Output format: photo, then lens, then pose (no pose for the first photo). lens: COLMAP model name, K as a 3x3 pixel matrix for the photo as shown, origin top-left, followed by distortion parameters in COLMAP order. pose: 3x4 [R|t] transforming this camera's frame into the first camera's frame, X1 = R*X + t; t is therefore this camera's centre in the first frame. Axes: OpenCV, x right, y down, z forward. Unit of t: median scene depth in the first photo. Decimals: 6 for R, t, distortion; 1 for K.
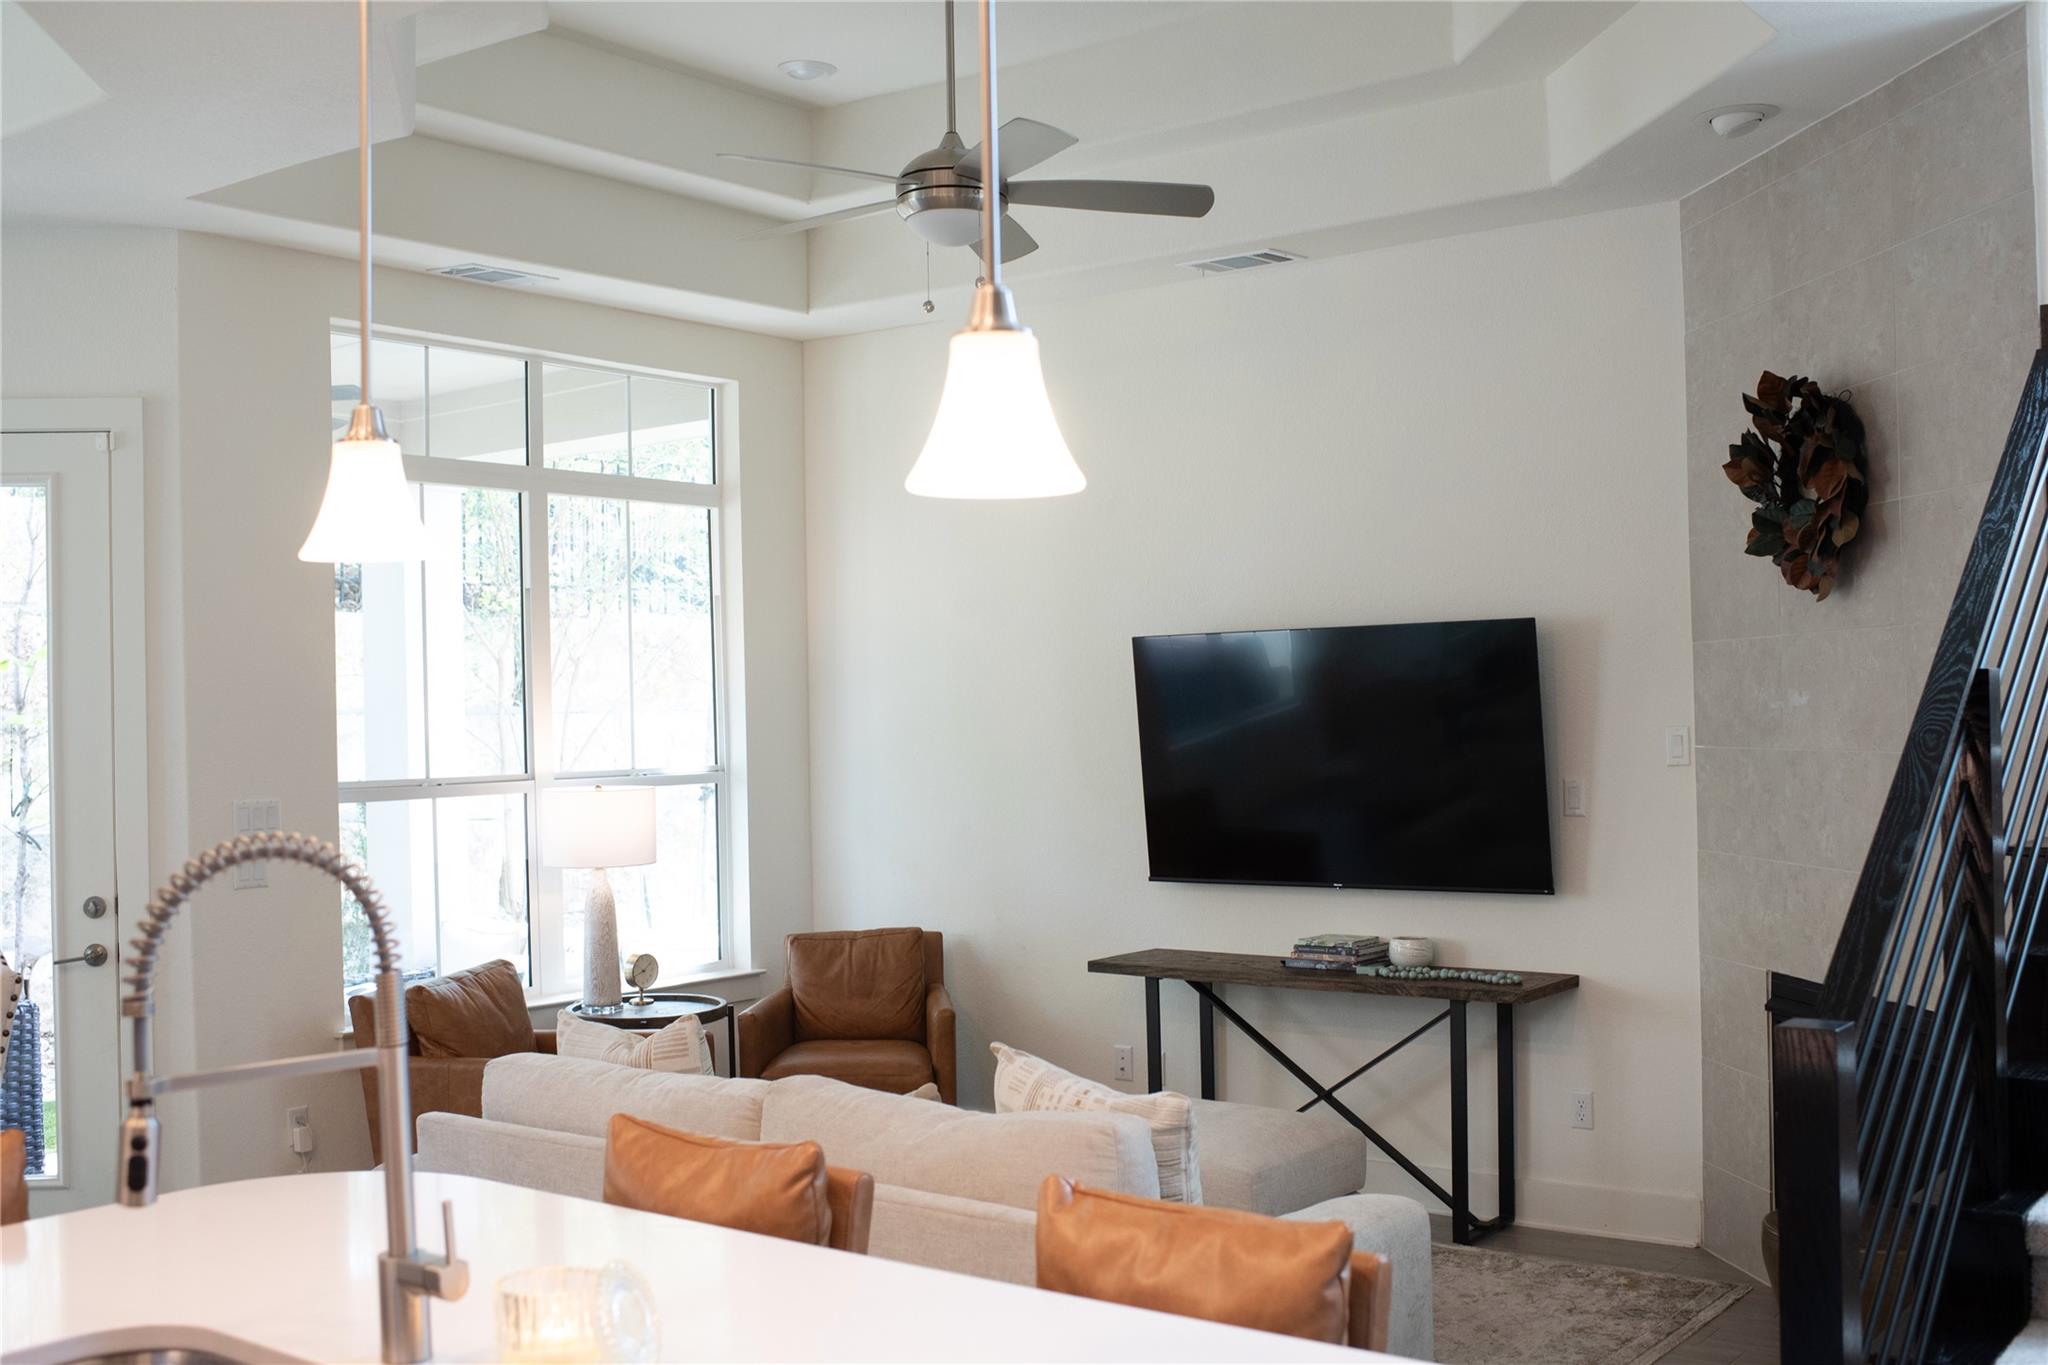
lens RADIAL K [[2021.6, 0, 966.4], [0, 2021.6, 683.1], [0, 0, 1]] dist [-0.111953, 0.092209]
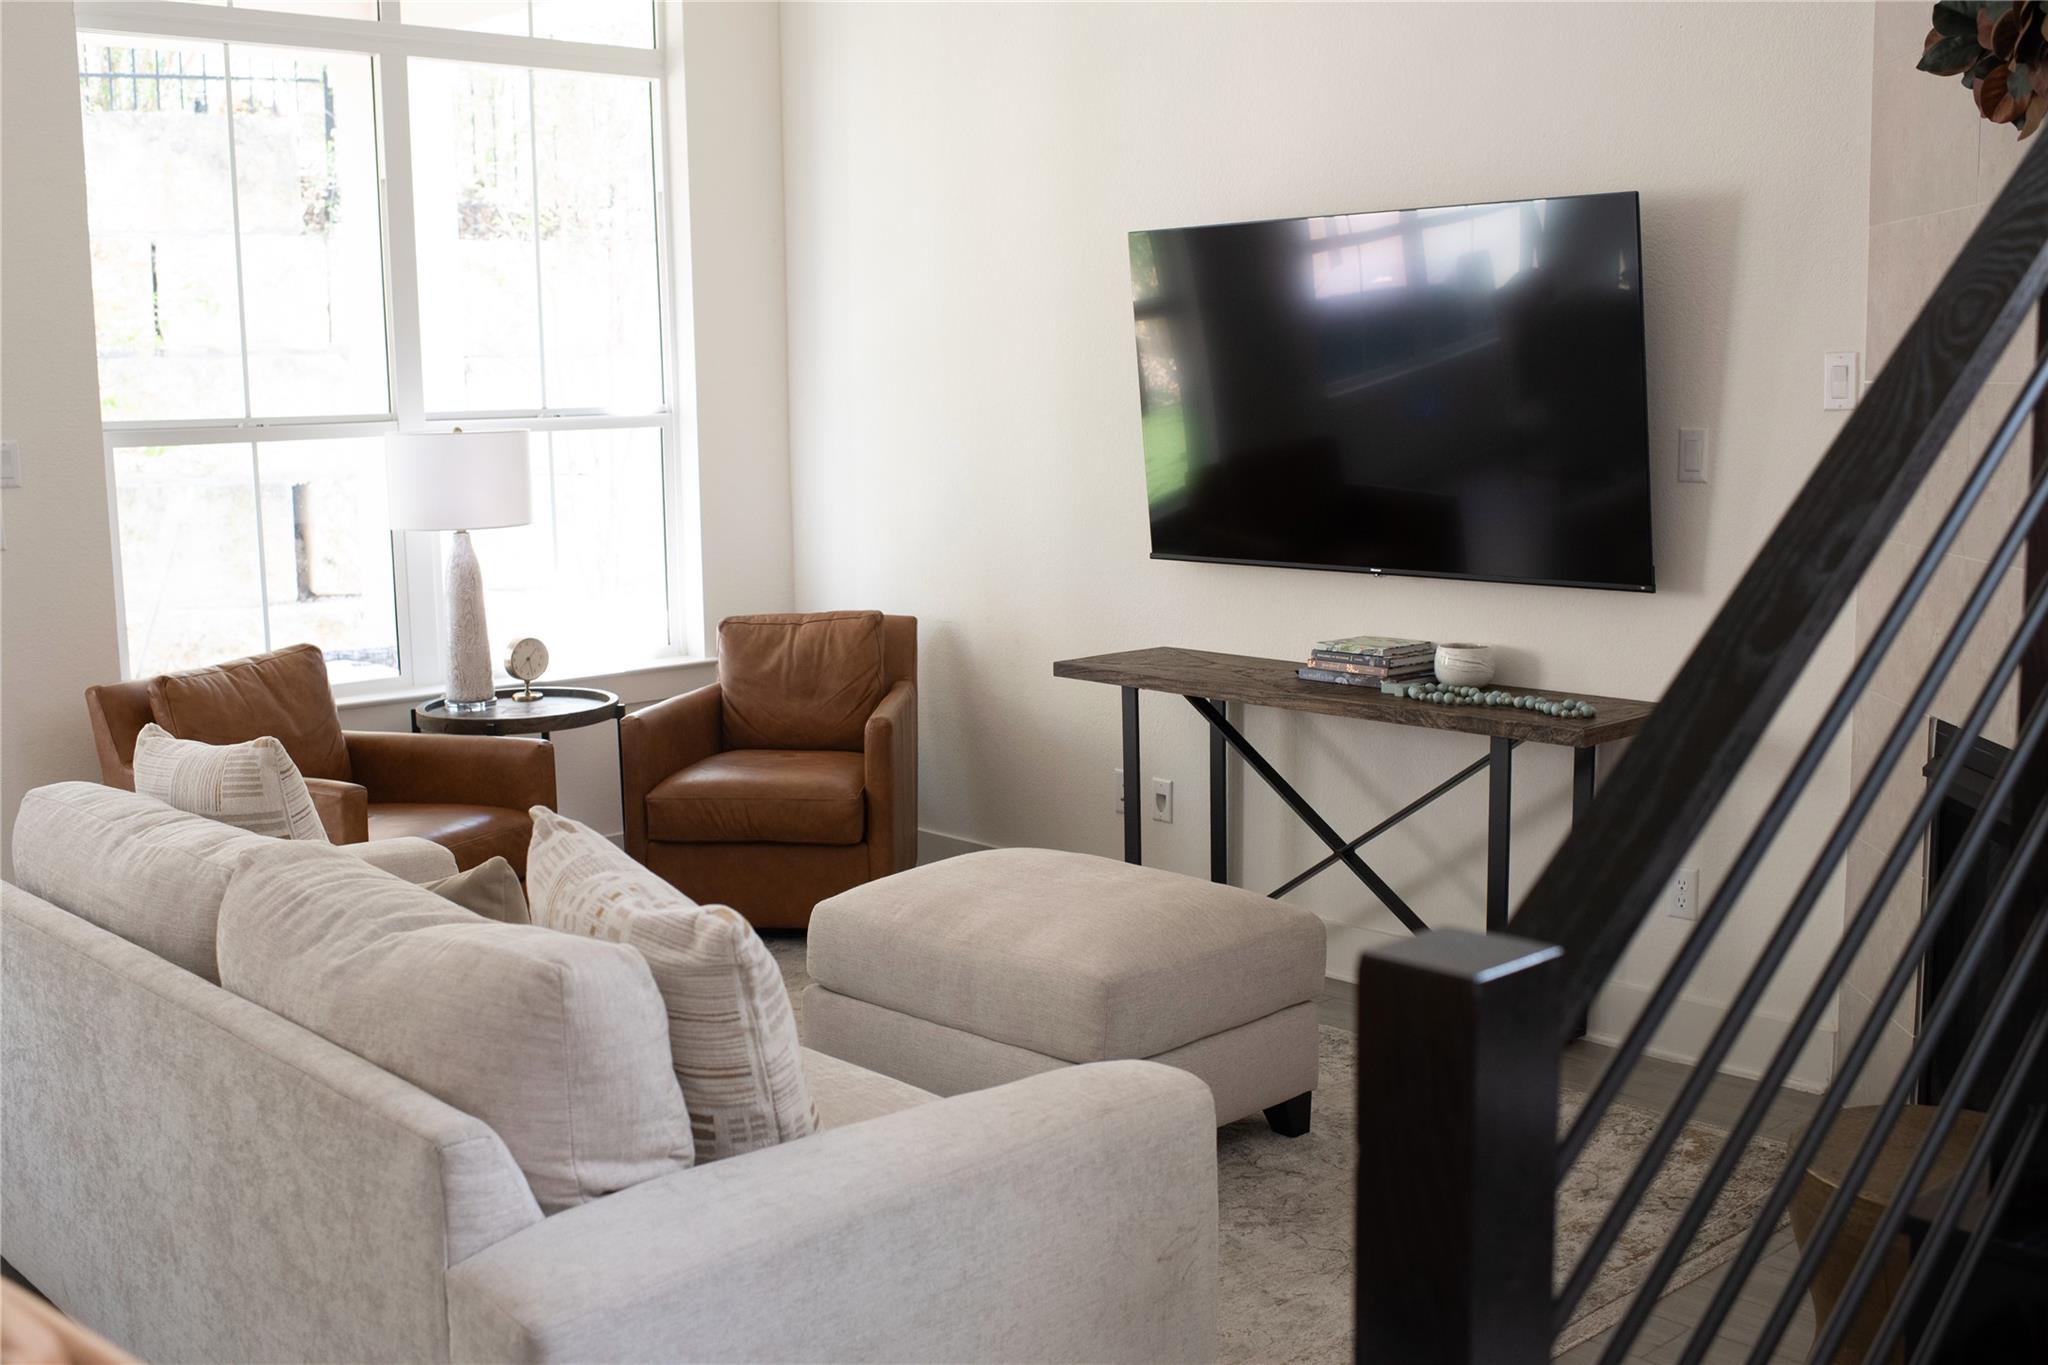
lens RADIAL K [[2063.3, 0, 1024.0], [0, 2063.3, 682.5], [0, 0, 1]] dist [-0.113453, 0.124886]
pose [[0.989053, 0.027719, -0.144936, 0.169304], [-0.003878, 0.986742, 0.162253, 0.019619], [0.147512, -0.159915, 0.976047, 0.244162]]
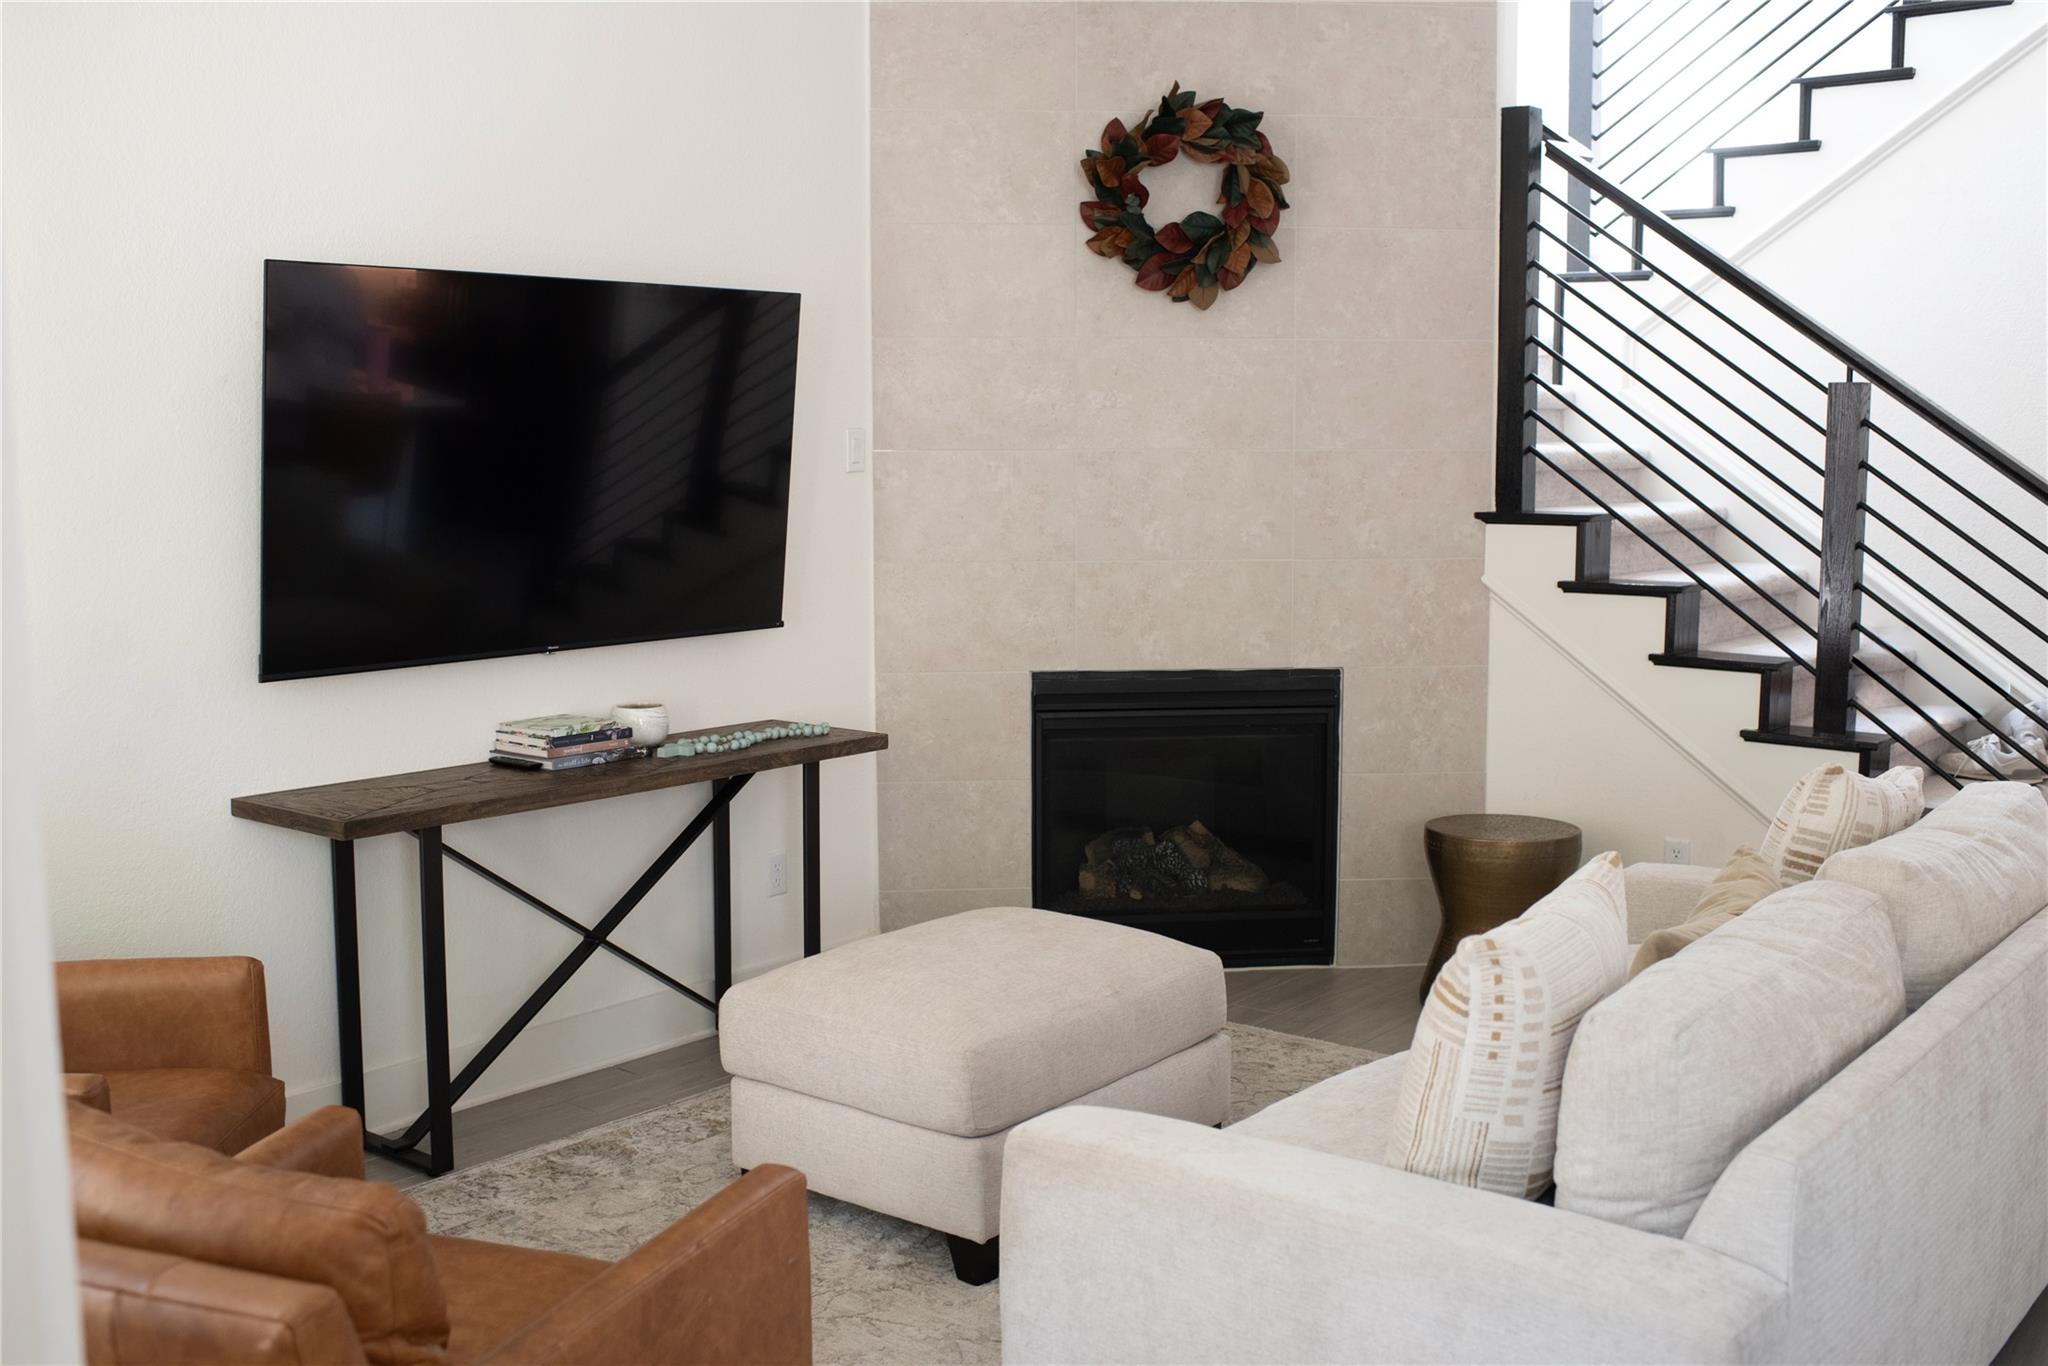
lens RADIAL K [[2021.6, 0, 966.4], [0, 2021.6, 683.6], [0, 0, 1]] dist [-0.111953, 0.092209]
pose [[0.020475, -0.101979, 0.994576, -0.518958], [-0.017522, 0.994595, 0.102341, 0.039013], [-0.999637, -0.019522, 0.018577, 0.851548]]
